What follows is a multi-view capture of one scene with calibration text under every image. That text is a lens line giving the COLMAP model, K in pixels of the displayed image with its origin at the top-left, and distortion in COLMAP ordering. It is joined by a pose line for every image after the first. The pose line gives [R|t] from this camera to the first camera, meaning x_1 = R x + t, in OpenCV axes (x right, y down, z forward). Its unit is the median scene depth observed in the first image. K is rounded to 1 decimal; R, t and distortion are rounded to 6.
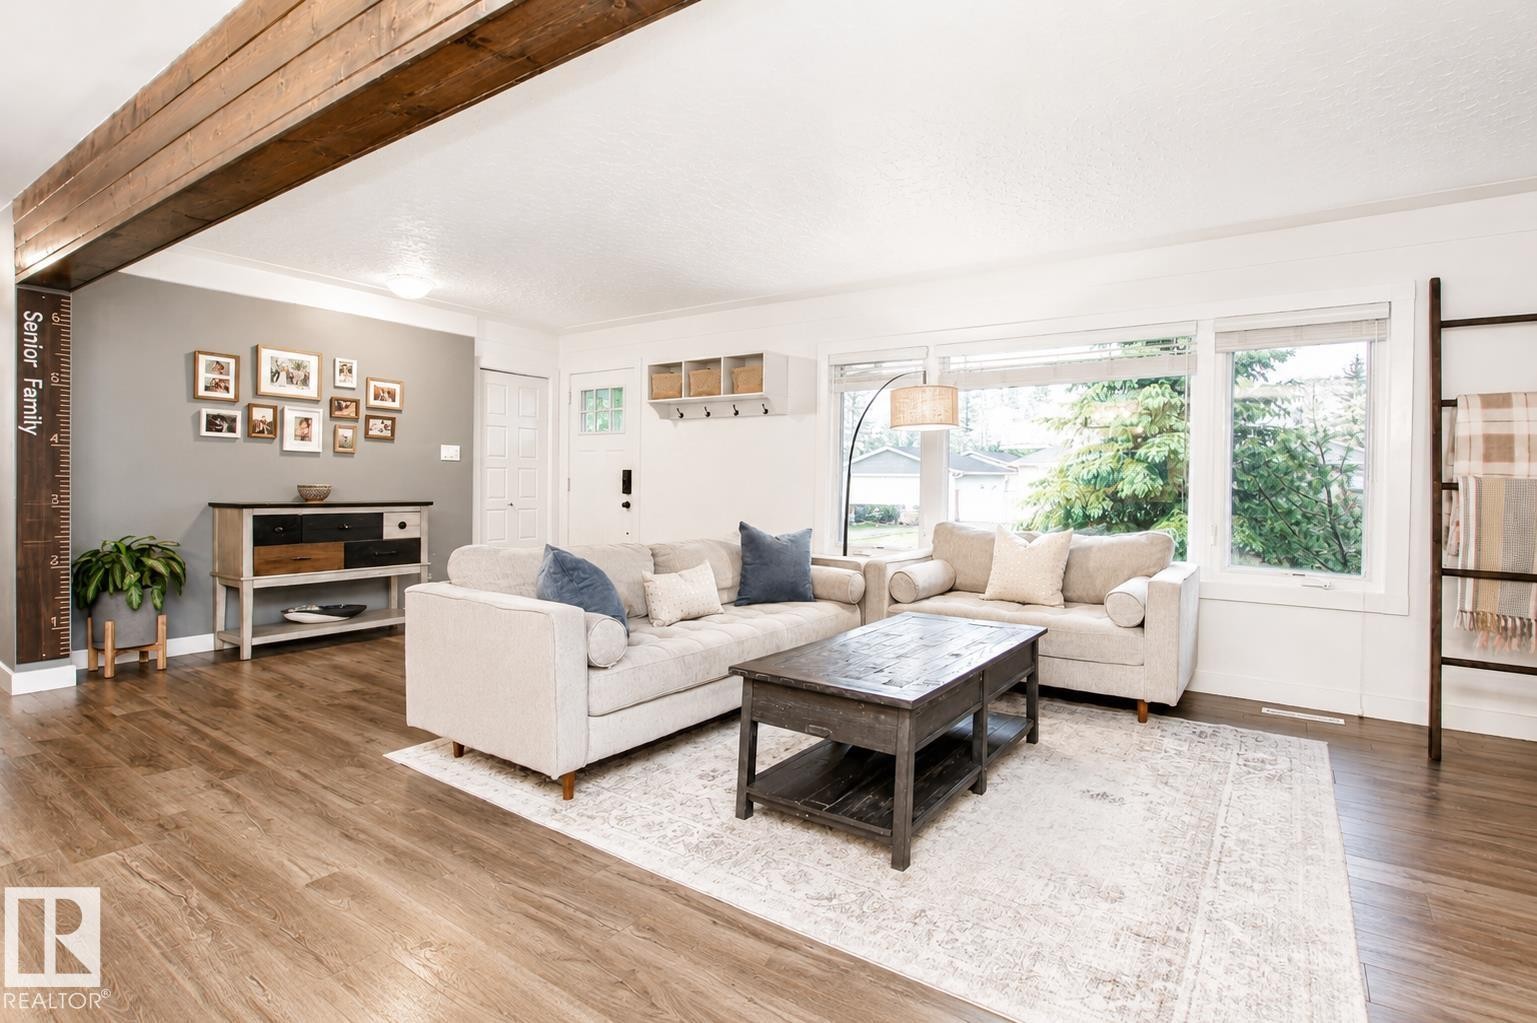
lens RADIAL K [[755.6, 0, 759.6], [0, 755.6, 498.2], [0, 0, 1]] dist [0.001837, -0.001518]
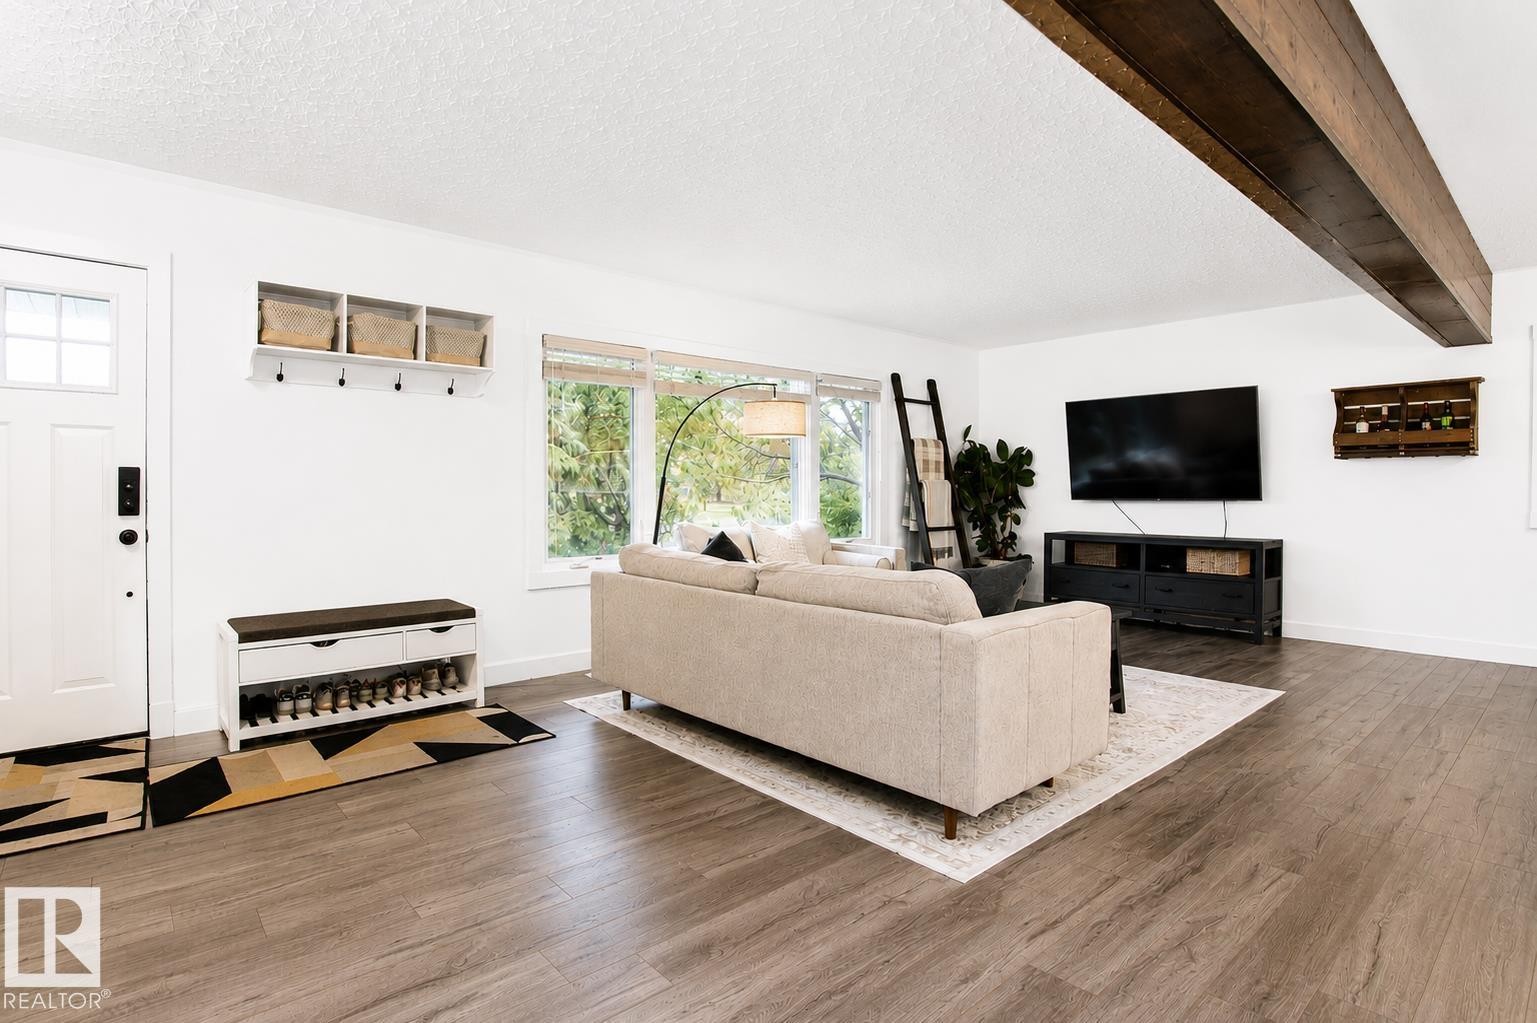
lens RADIAL K [[755.6, 0, 770.9], [0, 755.6, 510.6], [0, 0, 1]] dist [0.001837, -0.001518]
pose [[0.241514, -0.041167, 0.969524, -0.743538], [0.026978, 0.998998, 0.035698, -0.020525], [-0.970022, 0.017534, 0.242383, 0.626171]]
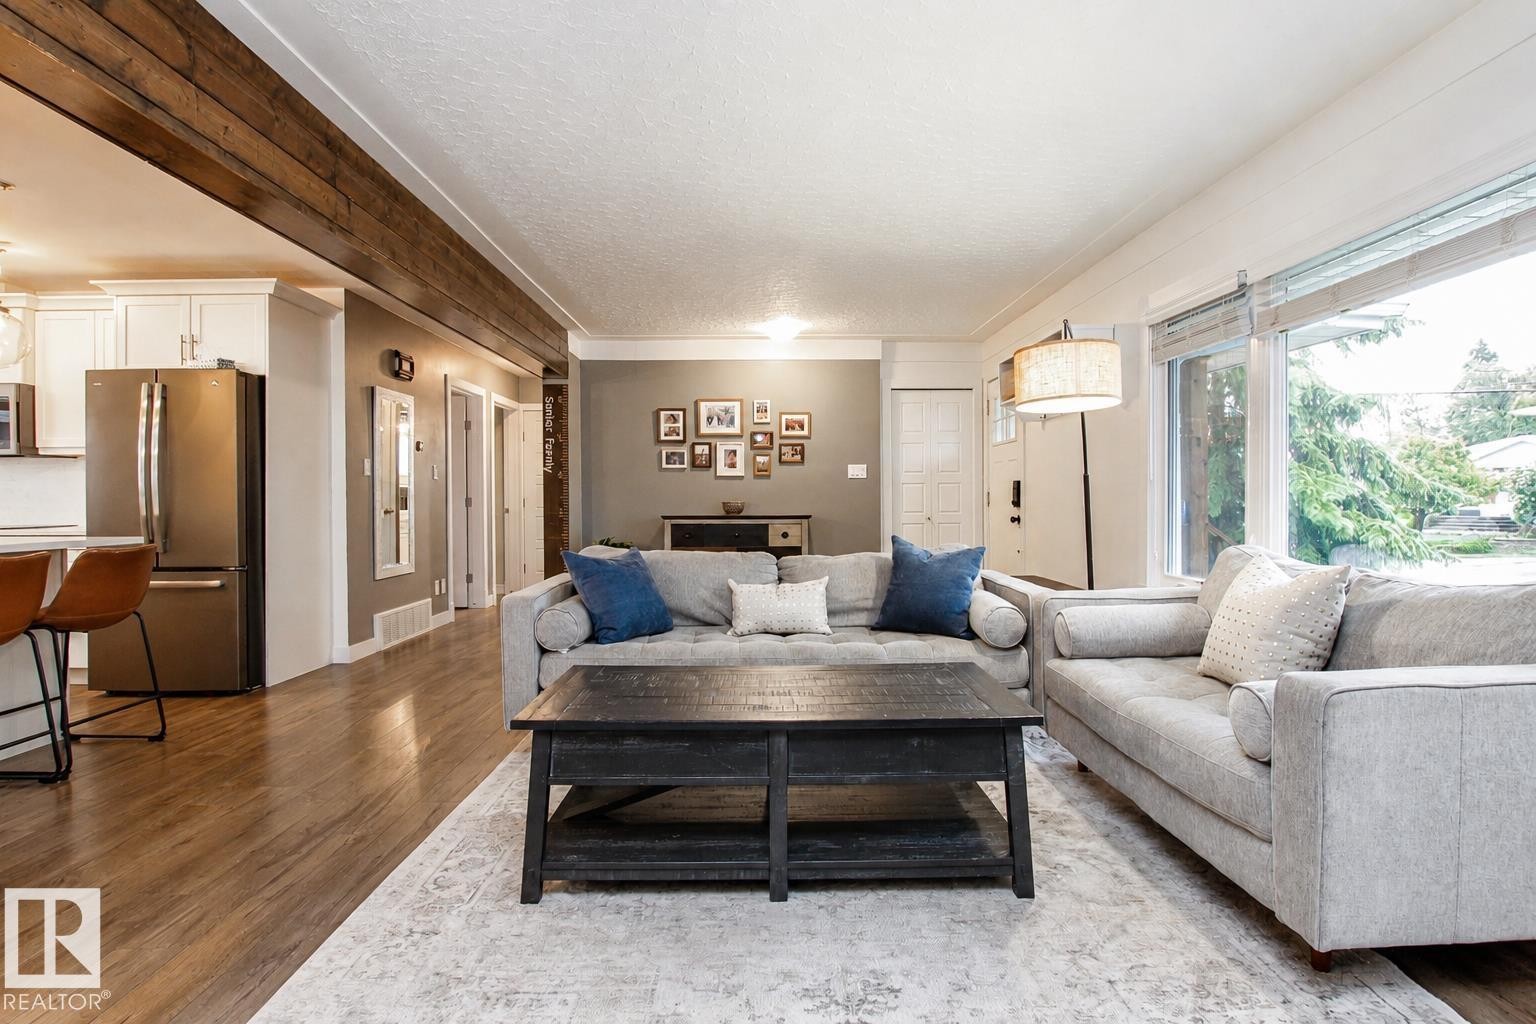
lens RADIAL K [[755.1, 0, 773.3], [0, 755.1, 506.1], [0, 0, 1]] dist [0.001837, -0.001518]
pose [[0.578258, -0.013285, -0.815746, 0.515145], [-0.002650, 0.999832, -0.018161, 0.013276], [0.815850, 0.012664, 0.578125, 0.335347]]
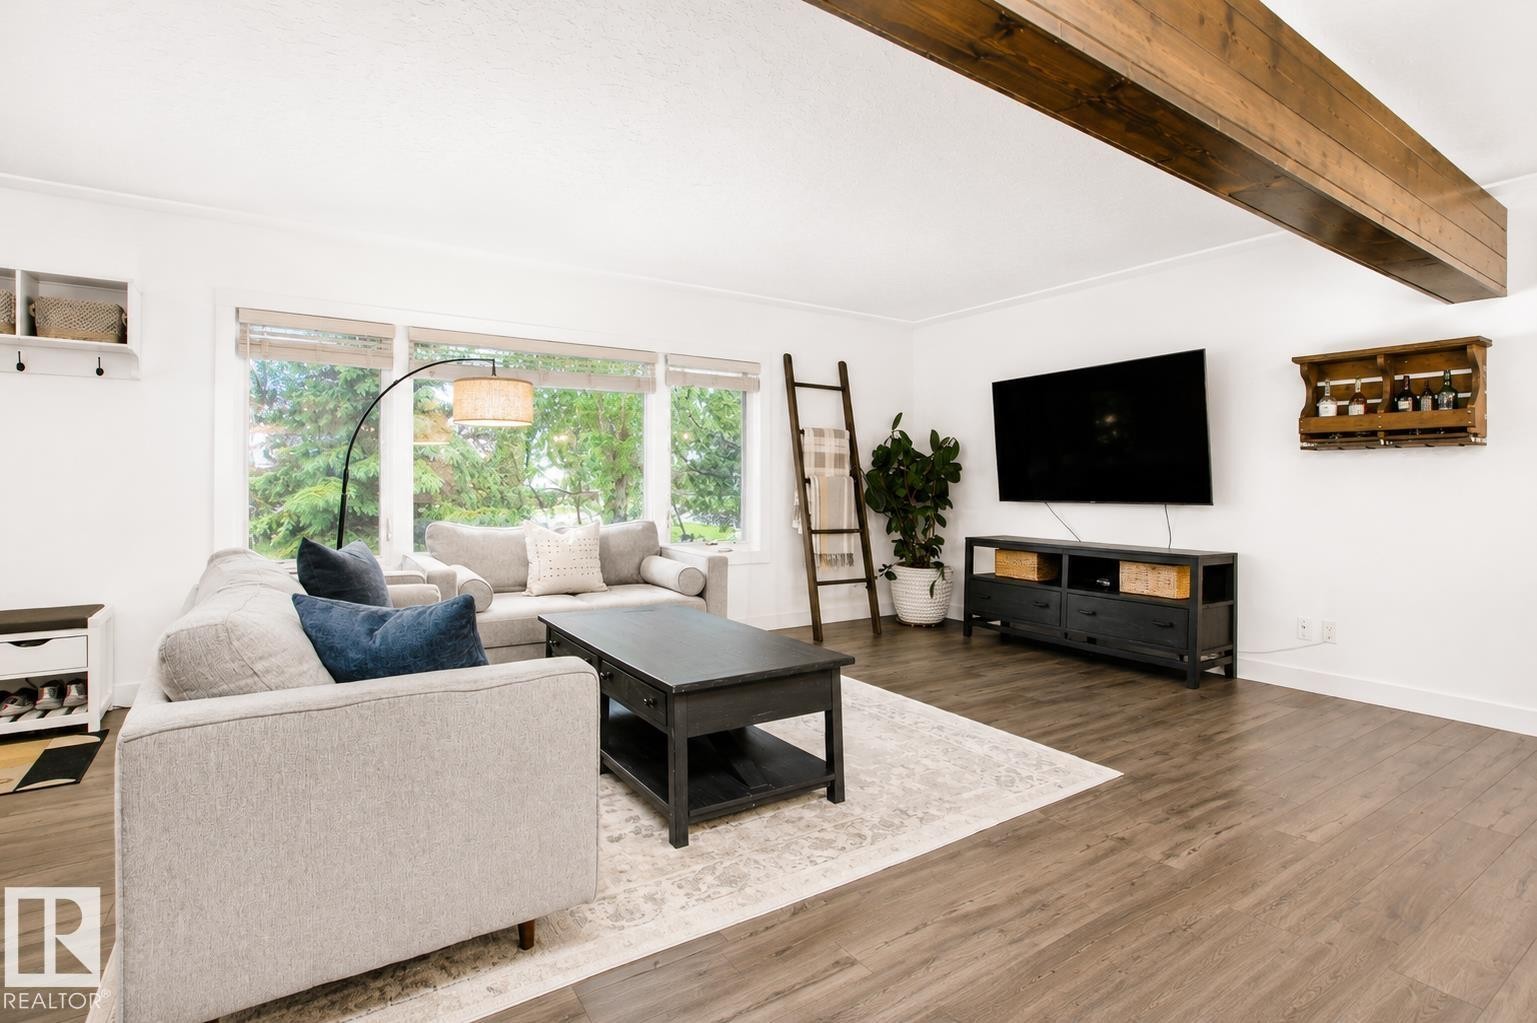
lens RADIAL K [[755.6, 0, 750.0], [0, 755.6, 484.6], [0, 0, 1]] dist [0.001837, -0.001518]
pose [[0.386978, -0.012496, 0.922004, -0.487612], [0.021309, 0.999762, 0.004607, -0.012447], [-0.921843, 0.017864, 0.387153, 0.323544]]
